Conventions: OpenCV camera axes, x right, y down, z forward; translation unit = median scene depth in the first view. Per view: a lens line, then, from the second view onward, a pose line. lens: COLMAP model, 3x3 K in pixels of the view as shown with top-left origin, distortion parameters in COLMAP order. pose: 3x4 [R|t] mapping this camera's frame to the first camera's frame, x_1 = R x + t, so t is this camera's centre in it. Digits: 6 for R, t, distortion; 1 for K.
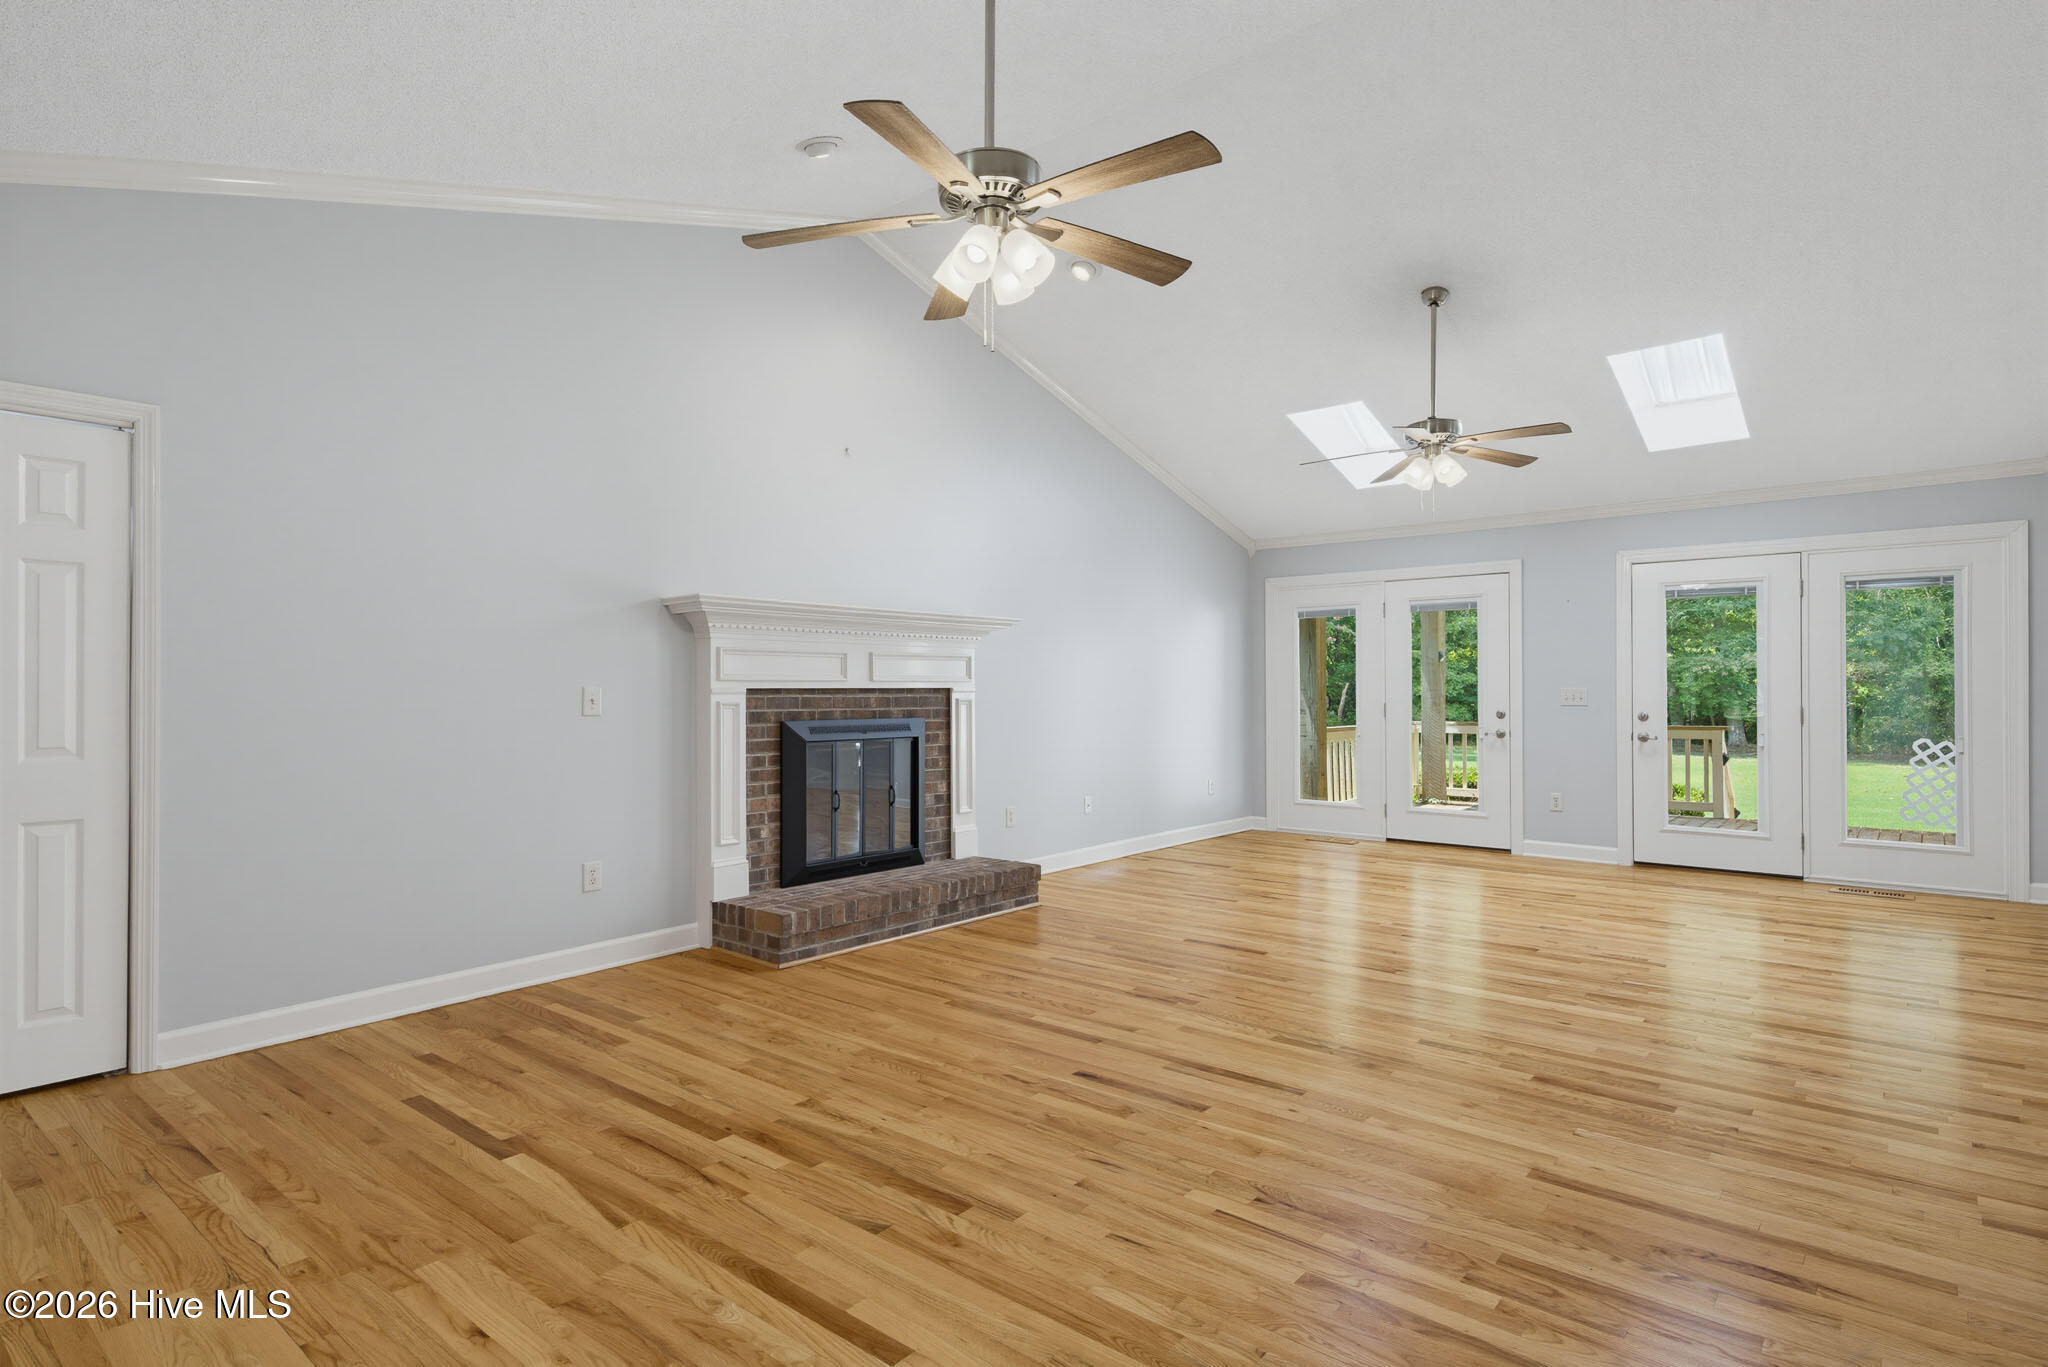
lens RADIAL K [[1052.9, 0, 1030.3], [0, 1052.9, 685.6], [0, 0, 1]] dist [0.040385, -0.020431]
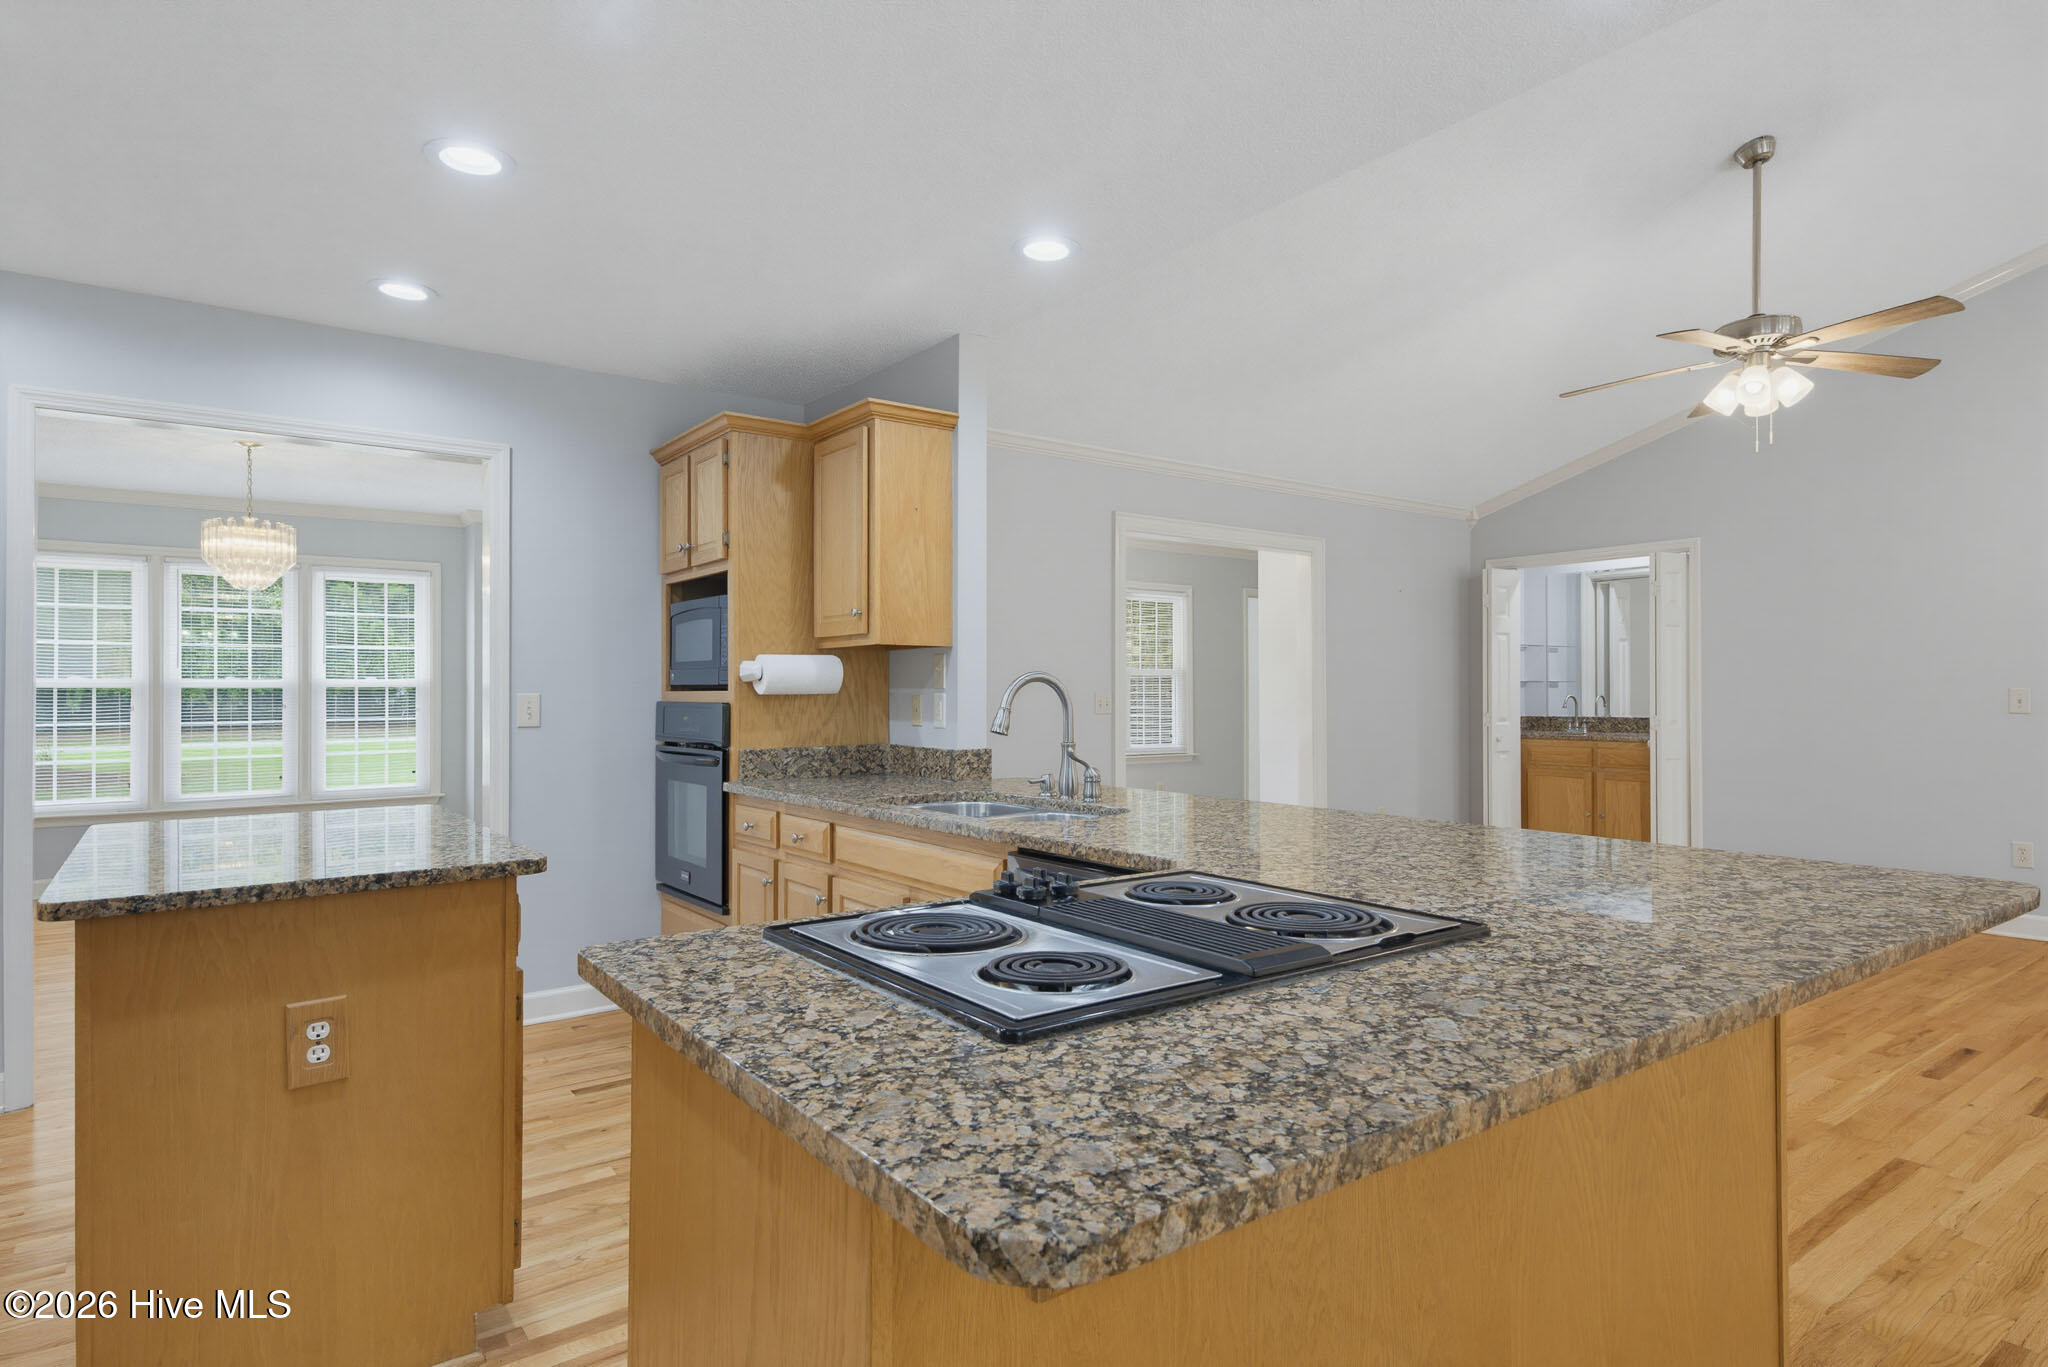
lens RADIAL K [[1113.6, 0, 1029.9], [0, 1113.6, 685.3], [0, 0, 1]] dist [0.045081, -0.026810]
pose [[-0.232623, -0.002986, -0.972562, 0.853045], [0.009066, 0.999945, -0.005239, -0.003698], [0.972525, -0.010036, -0.232583, 0.210318]]
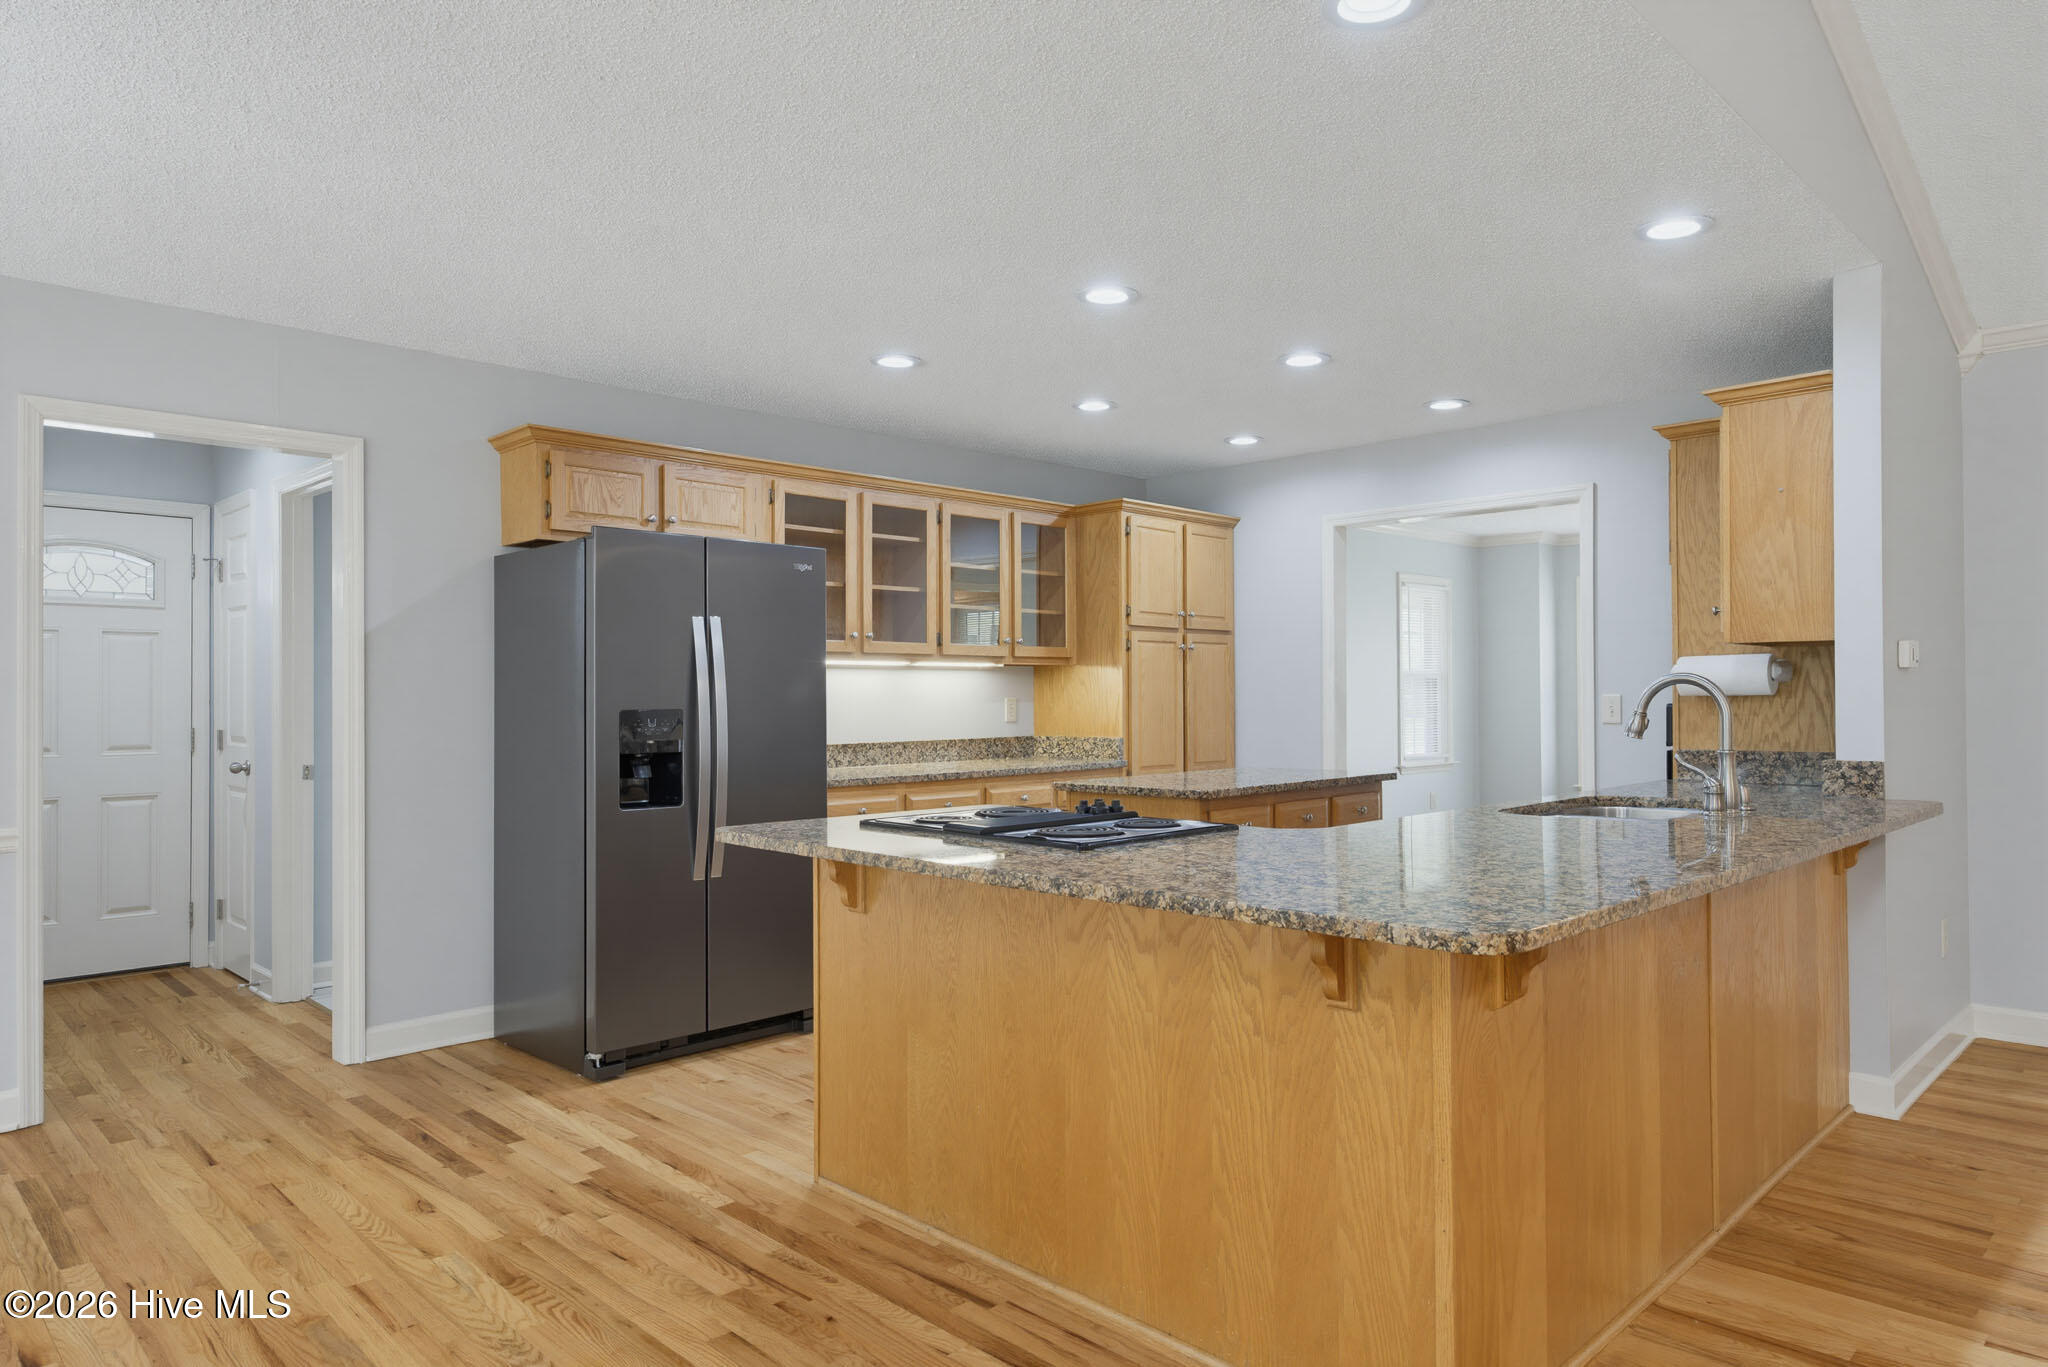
lens RADIAL K [[1266.0, 0, 1030.5], [0, 1266.0, 682.0], [0, 0, 1]] dist [0.005354, 0.000670]
pose [[-0.995392, 0.009448, 0.095418, 0.544332], [0.007863, 0.999825, -0.016973, -0.001392], [-0.095562, -0.016144, -0.995293, 0.733793]]
